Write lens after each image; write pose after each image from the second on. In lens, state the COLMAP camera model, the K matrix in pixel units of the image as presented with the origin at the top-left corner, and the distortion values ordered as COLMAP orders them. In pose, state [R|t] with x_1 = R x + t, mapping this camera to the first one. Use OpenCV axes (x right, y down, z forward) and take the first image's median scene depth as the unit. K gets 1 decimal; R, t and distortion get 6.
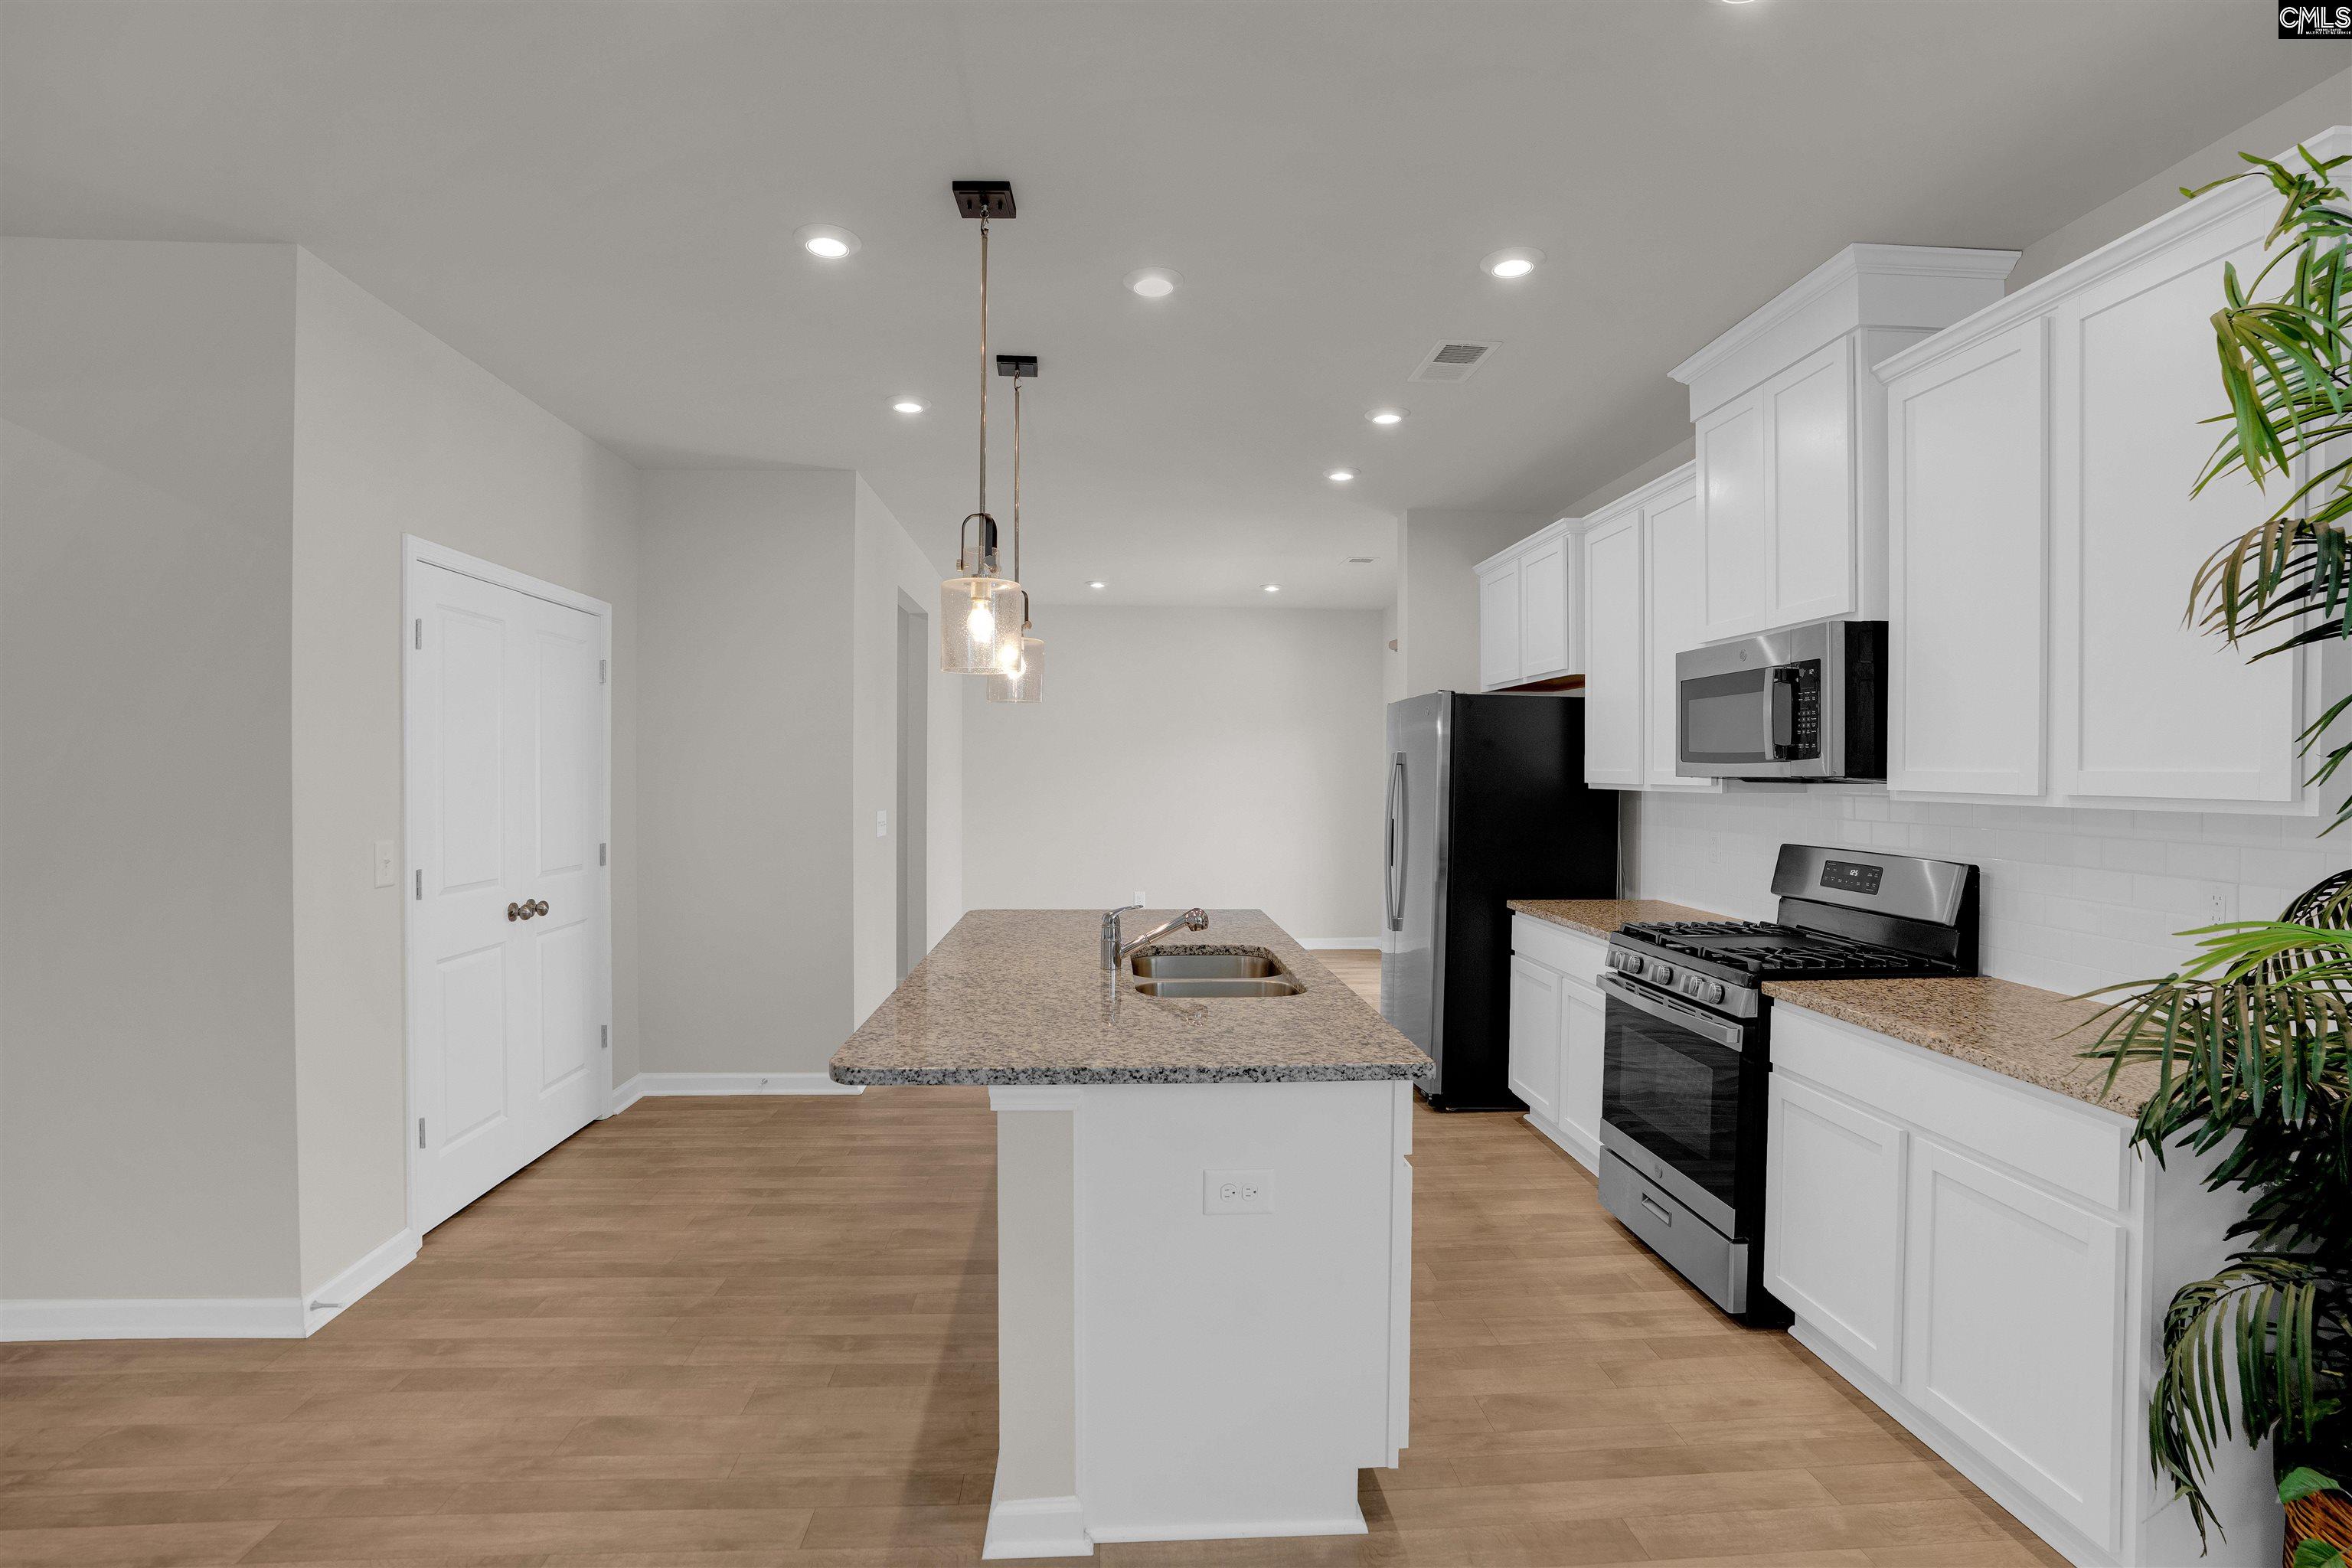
lens RADIAL K [[1097.8, 0, 1176.0], [0, 1097.8, 784.0], [0, 0, 1]] dist [-0.088859, 0.041505]
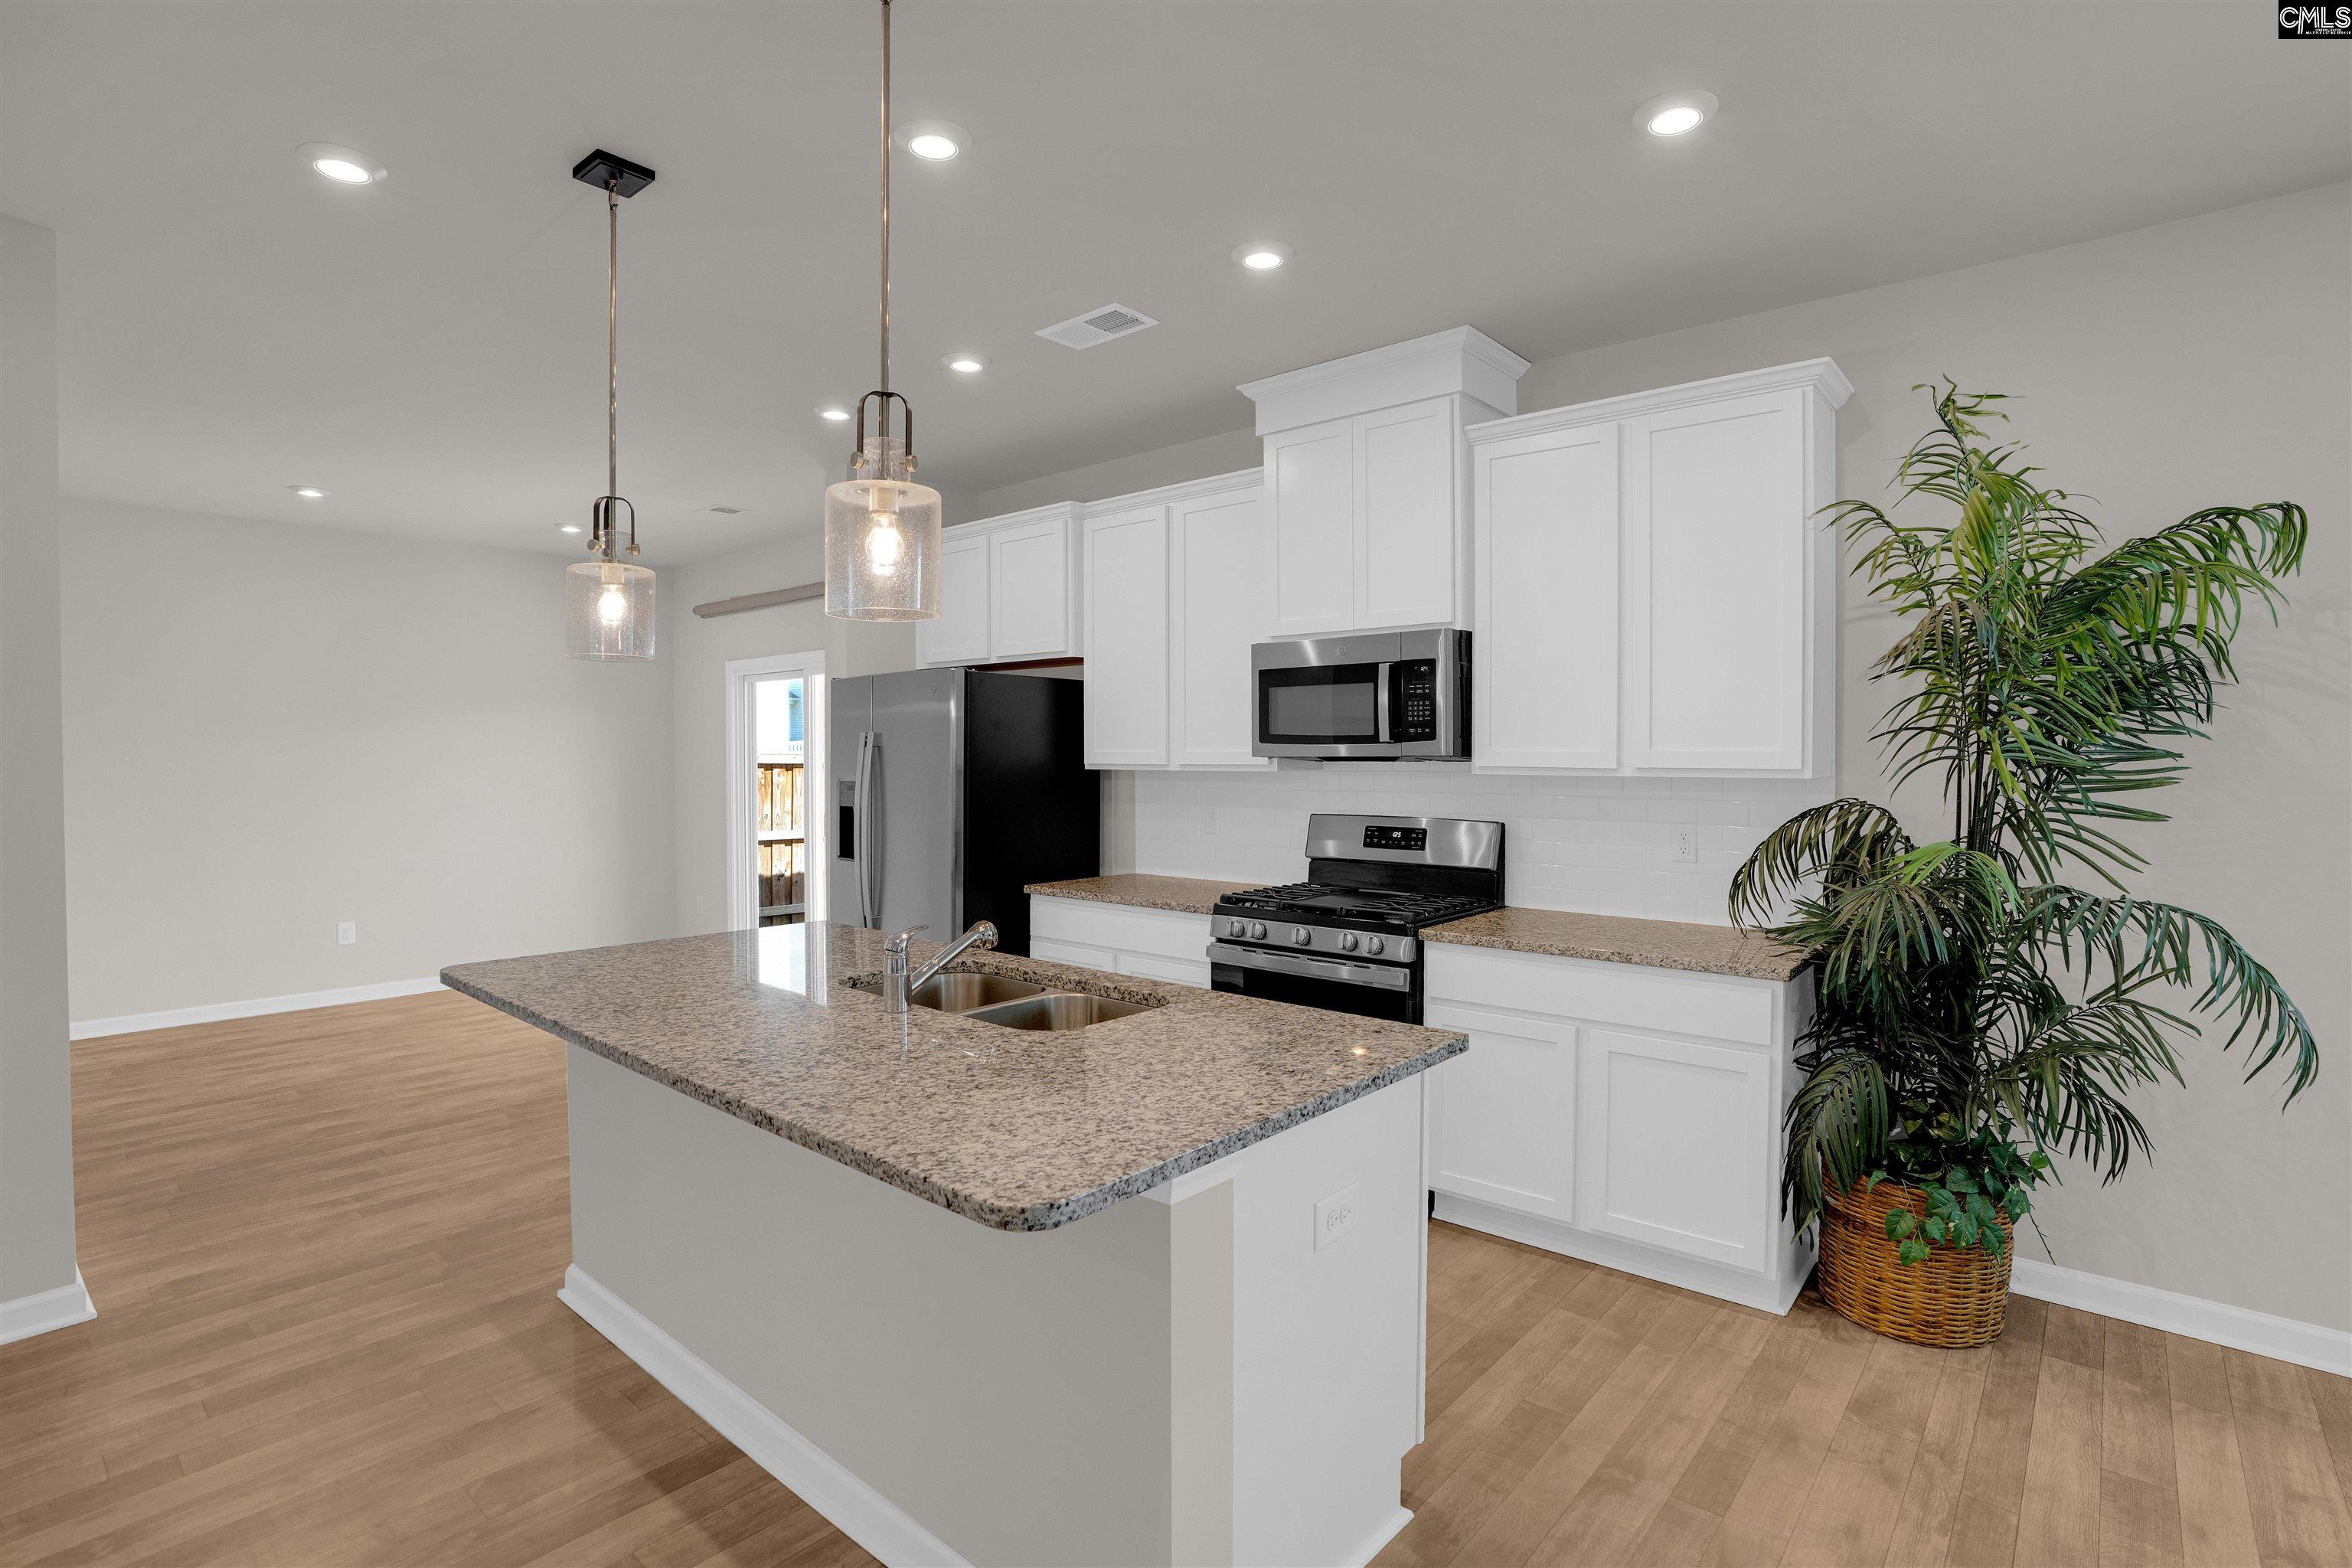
lens RADIAL K [[1120.2, 0, 1187.5], [0, 1120.2, 769.4], [0, 0, 1]] dist [-0.067599, 0.024959]
pose [[0.697490, -0.017513, 0.716380, -0.482090], [0.013077, 0.999846, 0.011711, -0.009854], [-0.716475, 0.001200, 0.697612, 0.302501]]
